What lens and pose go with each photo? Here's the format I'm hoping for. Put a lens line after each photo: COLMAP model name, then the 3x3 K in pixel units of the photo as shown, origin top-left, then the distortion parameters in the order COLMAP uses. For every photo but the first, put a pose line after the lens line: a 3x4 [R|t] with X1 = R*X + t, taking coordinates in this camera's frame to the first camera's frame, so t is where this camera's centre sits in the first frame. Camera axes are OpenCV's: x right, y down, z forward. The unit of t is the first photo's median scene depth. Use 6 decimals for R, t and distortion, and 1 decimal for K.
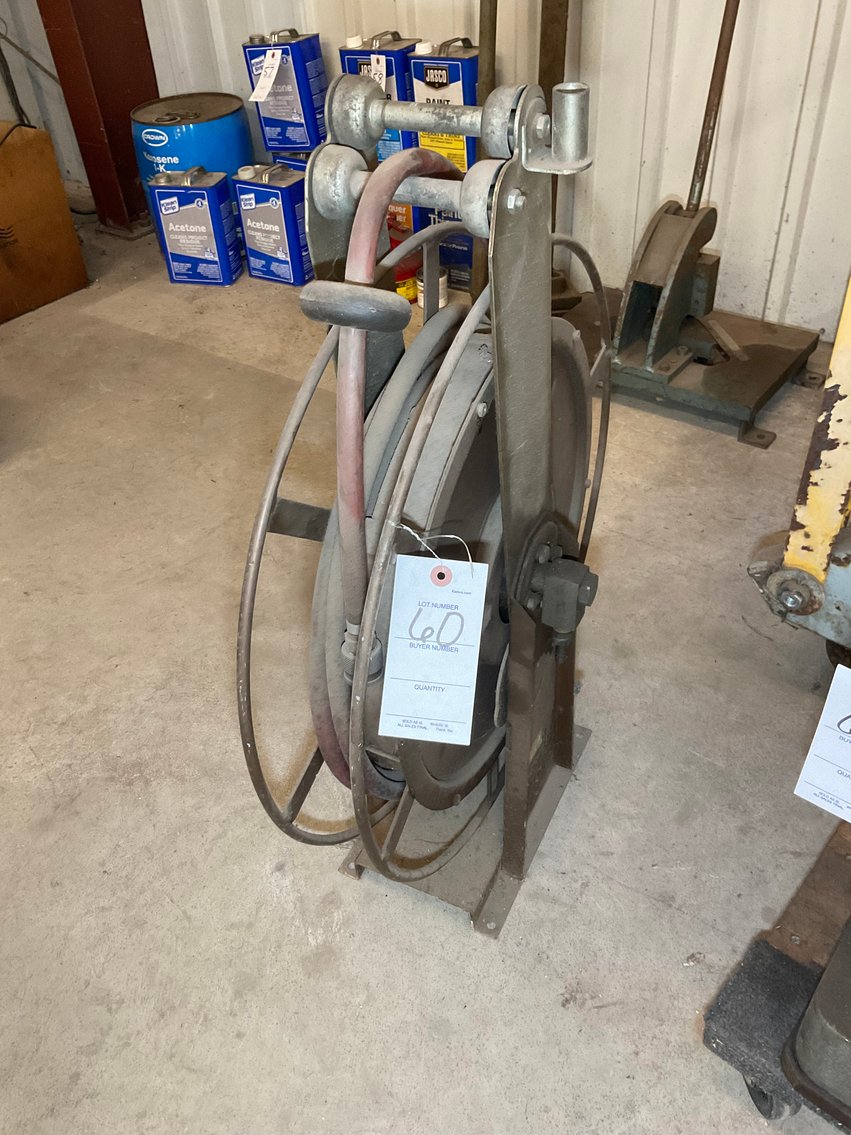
lens RADIAL K [[965.0, 0, 418.2], [0, 965.0, 557.0], [0, 0, 1]] dist [0.050678, -0.083568]
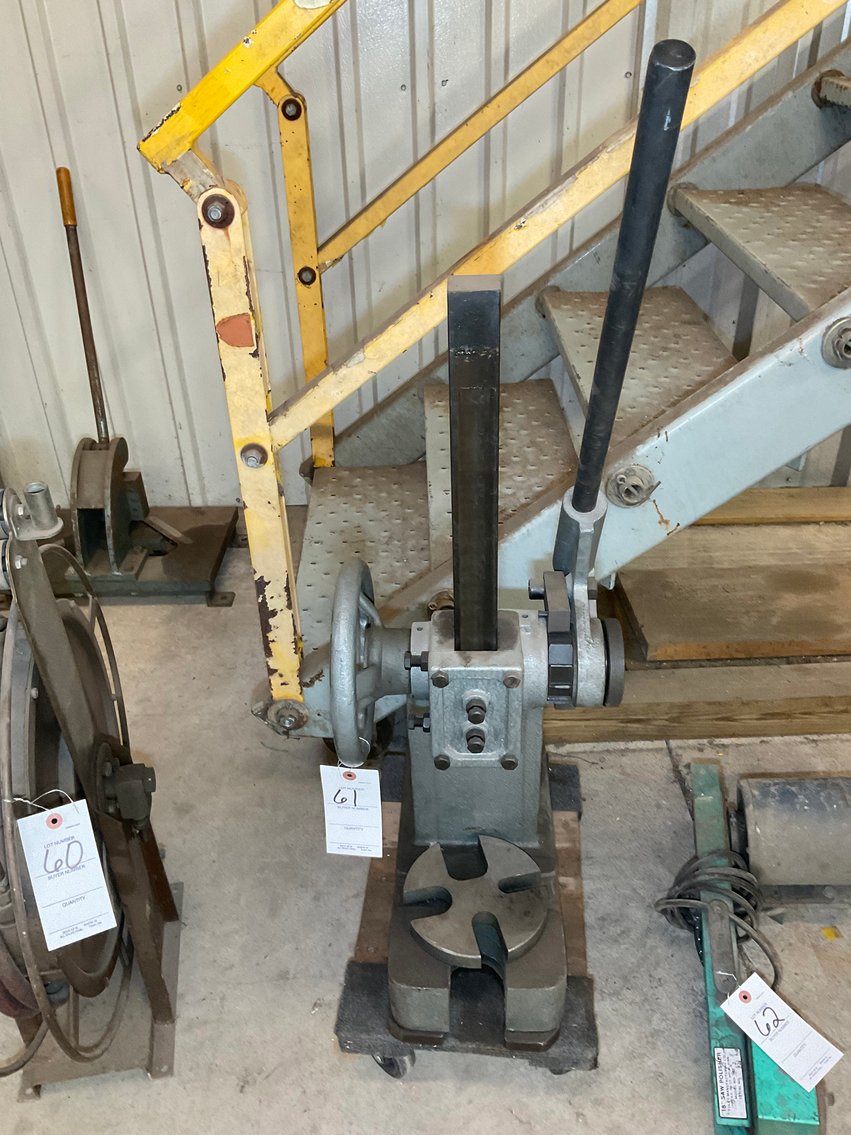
lens RADIAL K [[965.0, 0, 431.1], [0, 965.0, 557.9], [0, 0, 1]] dist [0.050678, -0.083568]
pose [[0.806096, -0.294946, 0.513045, -0.088228], [0.361974, 0.931598, -0.033163, -0.055111], [-0.468170, 0.212442, 0.857721, -0.327767]]
